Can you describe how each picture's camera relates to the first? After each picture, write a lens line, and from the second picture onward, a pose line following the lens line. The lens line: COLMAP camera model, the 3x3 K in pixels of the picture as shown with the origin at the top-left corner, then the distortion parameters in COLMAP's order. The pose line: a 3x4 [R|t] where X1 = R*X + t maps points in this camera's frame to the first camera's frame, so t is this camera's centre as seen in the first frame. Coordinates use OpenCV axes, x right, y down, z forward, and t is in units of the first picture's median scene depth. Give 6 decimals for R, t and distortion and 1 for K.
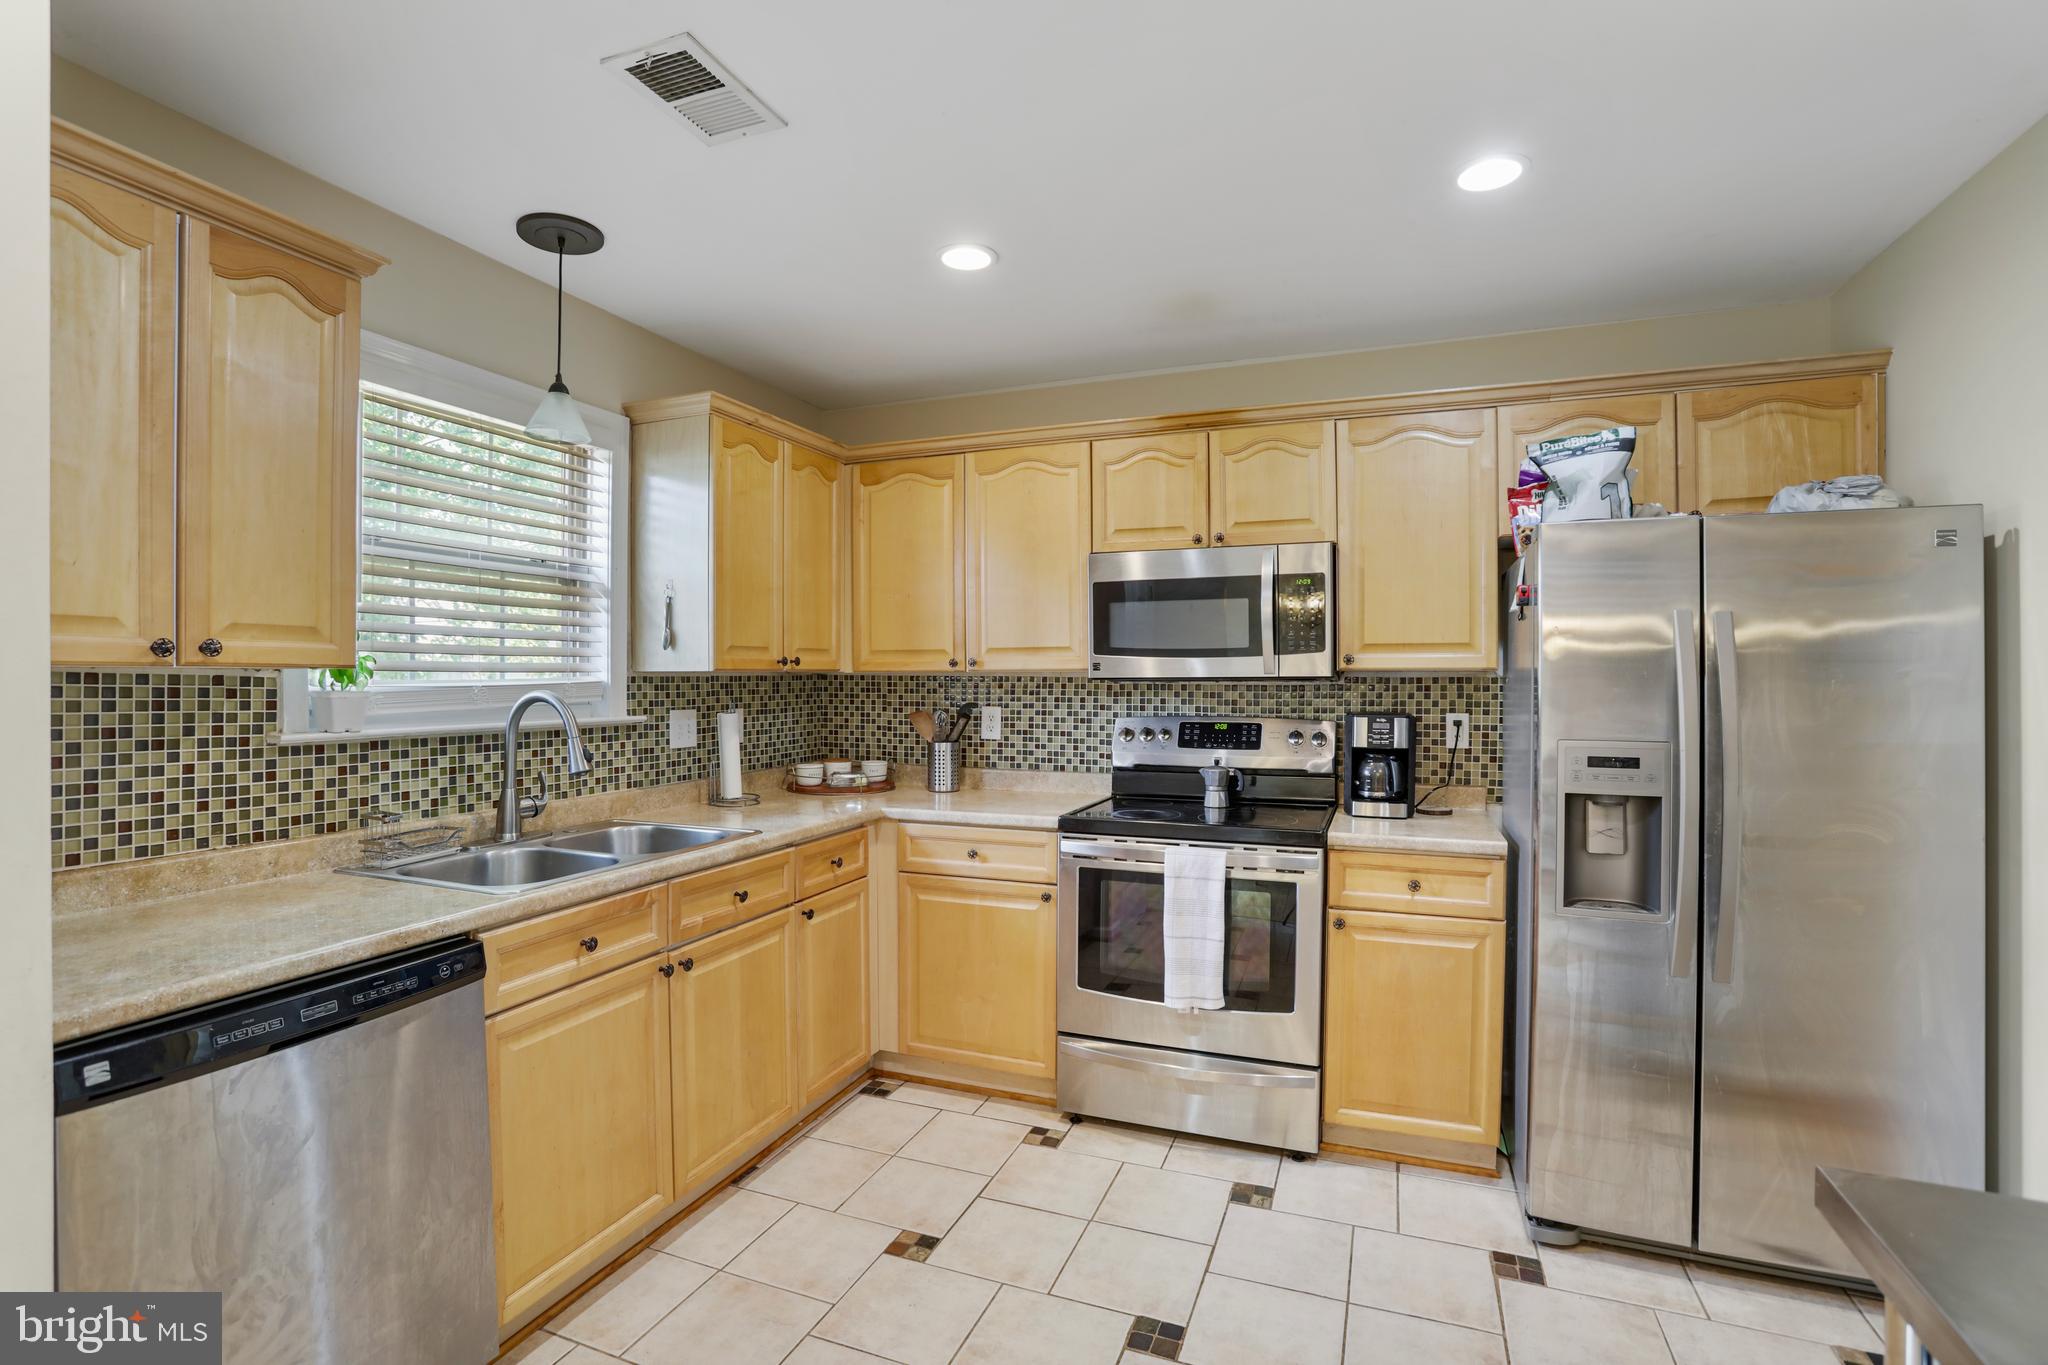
lens RADIAL K [[944.9, 0, 1030.7], [0, 944.9, 684.2], [0, 0, 1]] dist [0.025694, 0.002538]
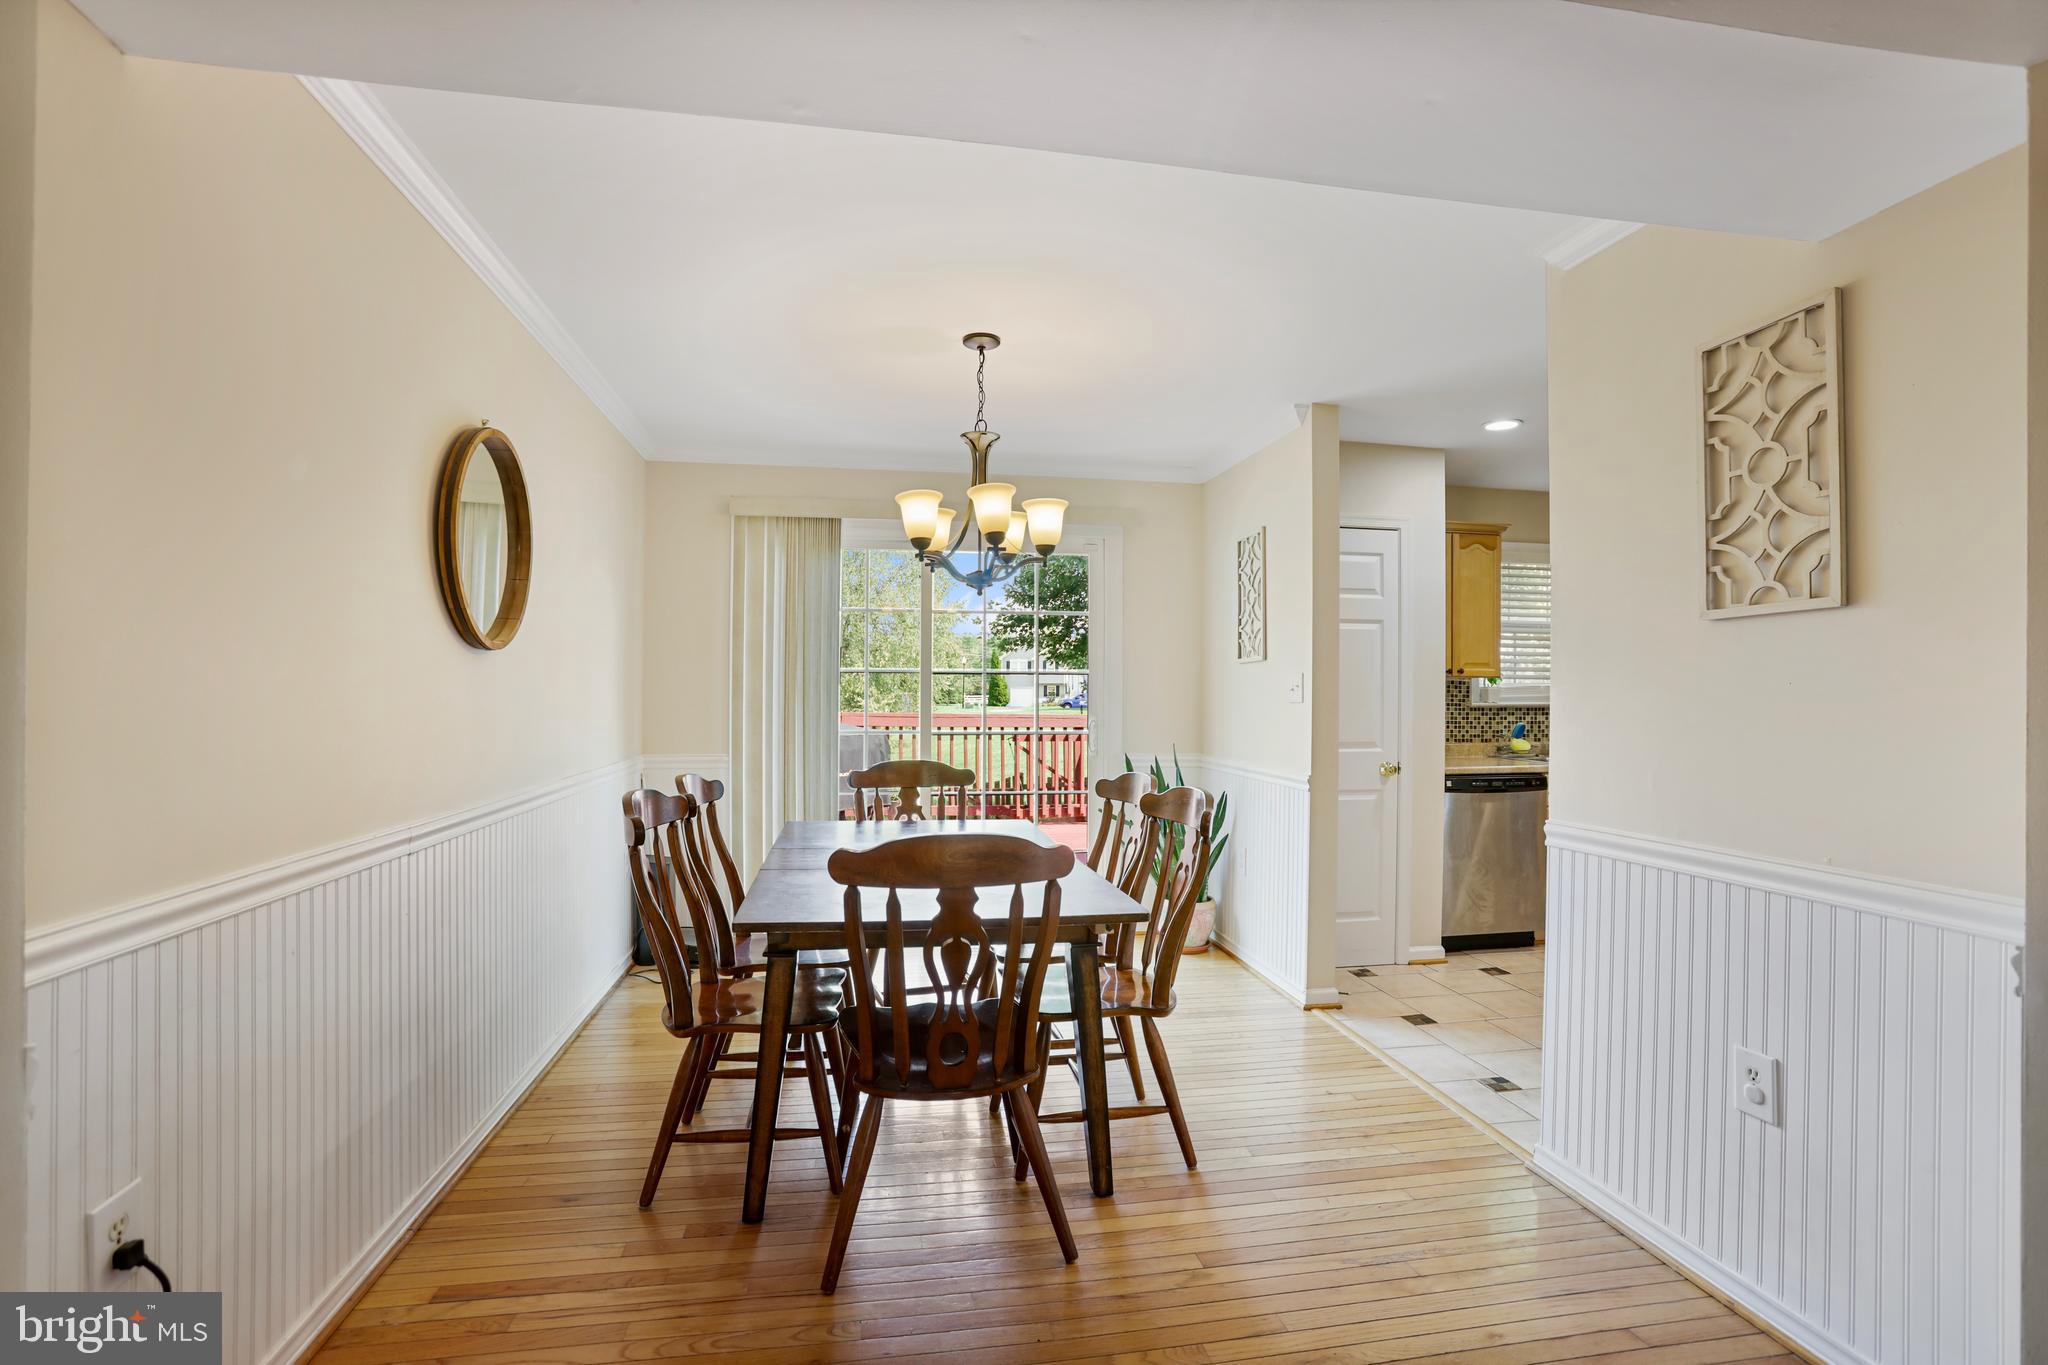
lens RADIAL K [[944.9, 0, 1030.5], [0, 944.9, 685.1], [0, 0, 1]] dist [0.025694, 0.002538]
pose [[0.532240, -0.001047, -0.846593, 0.641264], [-0.005632, 0.999973, -0.004777, 0.018648], [0.846575, 0.007311, 0.532220, -1.152207]]
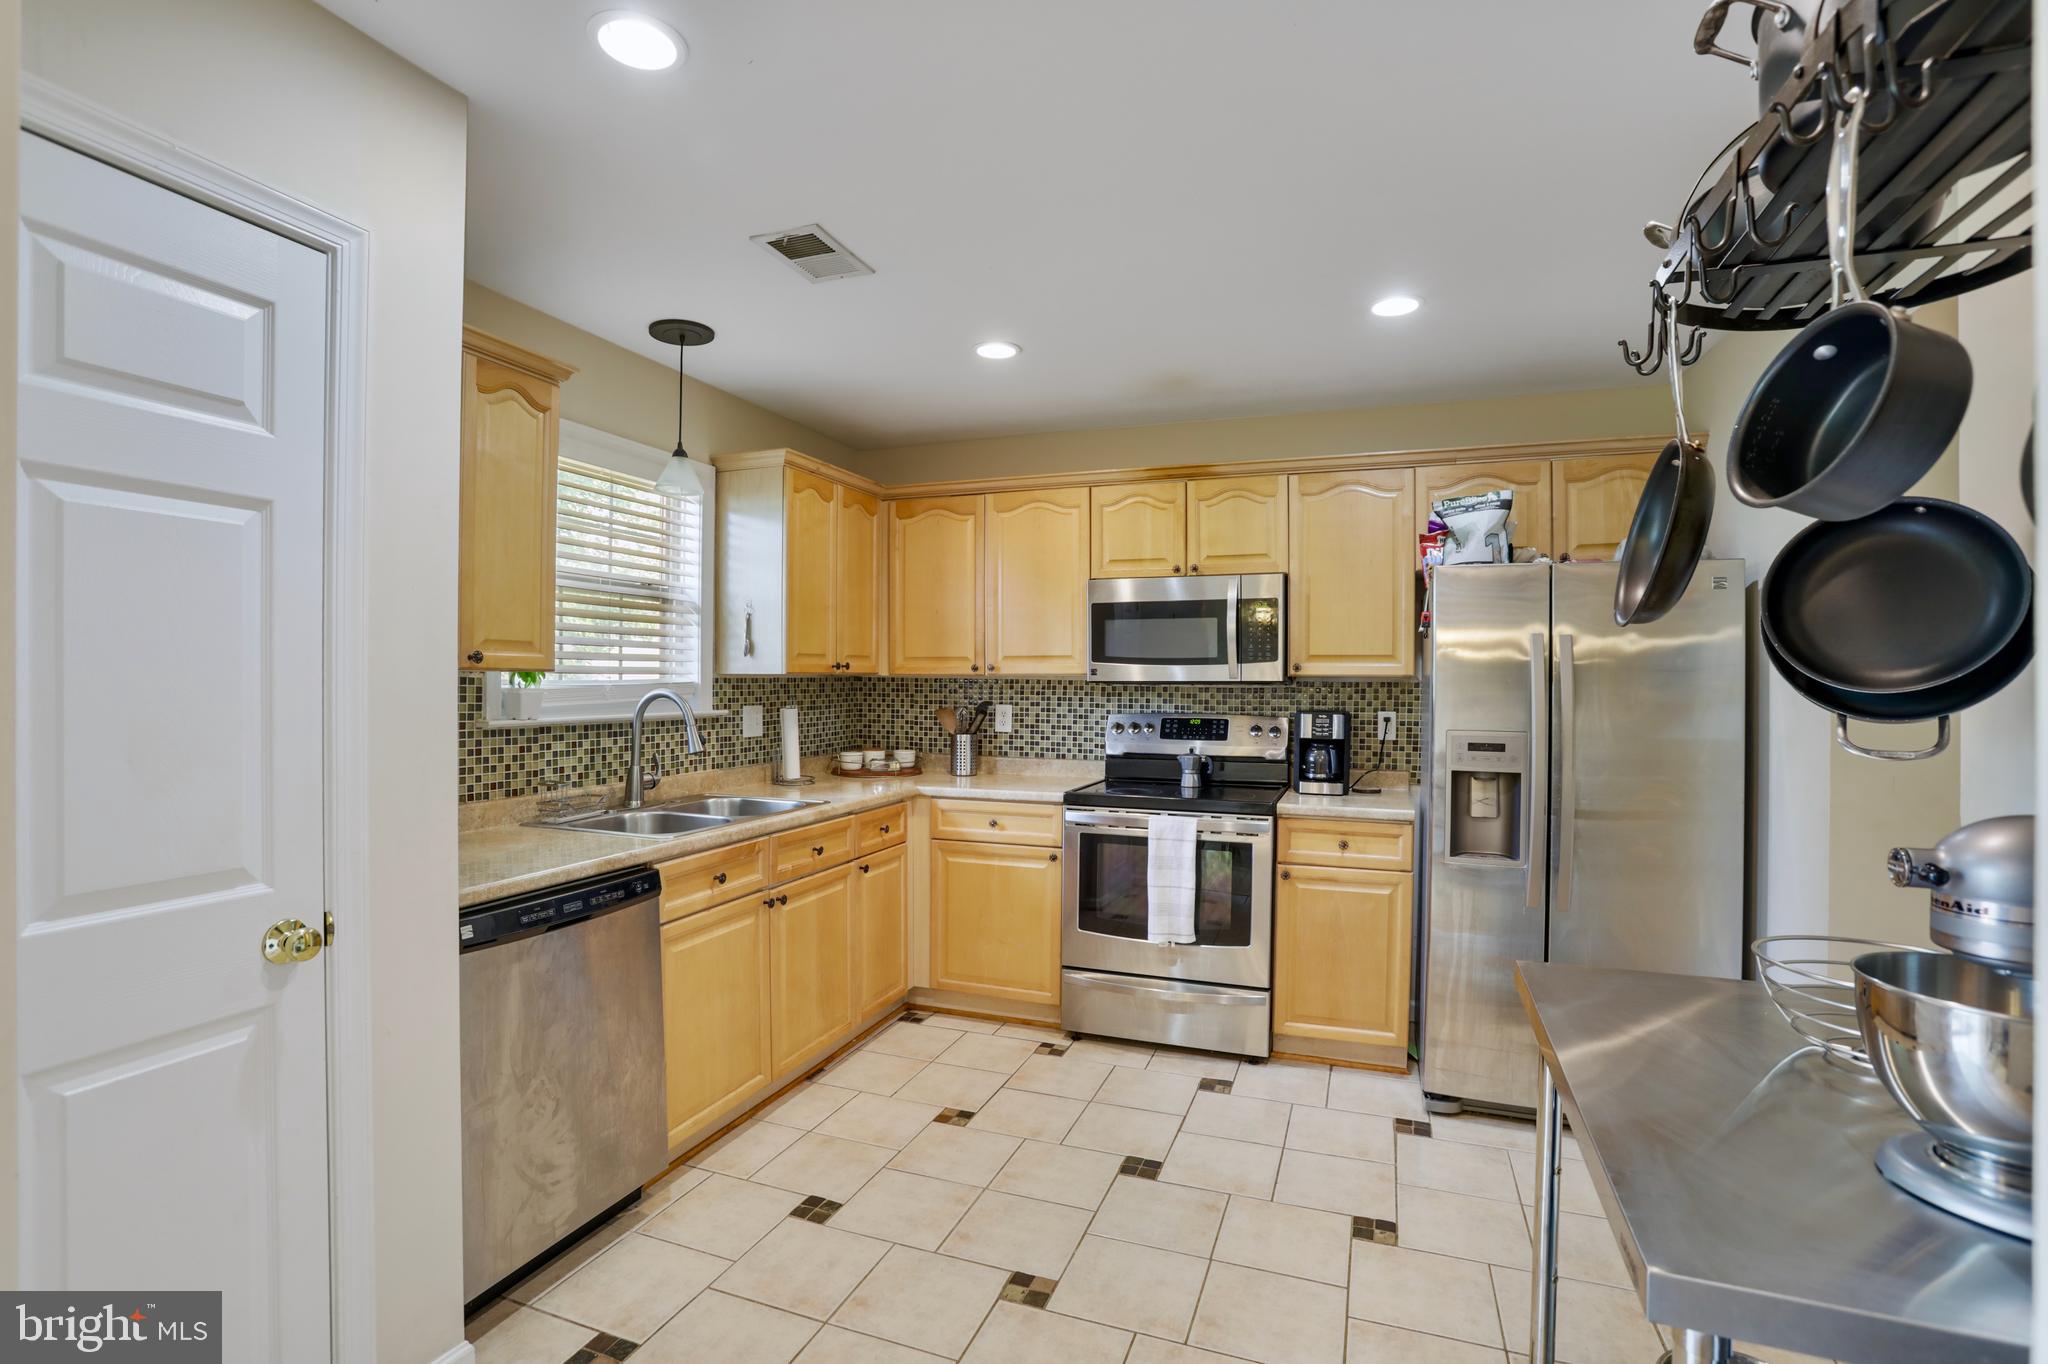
lens RADIAL K [[944.9, 0, 1029.0], [0, 944.9, 687.2], [0, 0, 1]] dist [0.025694, 0.002538]
pose [[0.999846, 0.005499, 0.016662, -0.042025], [-0.005517, 0.999984, 0.001059, 0.000398], [-0.016656, -0.001151, 0.999861, -0.266305]]
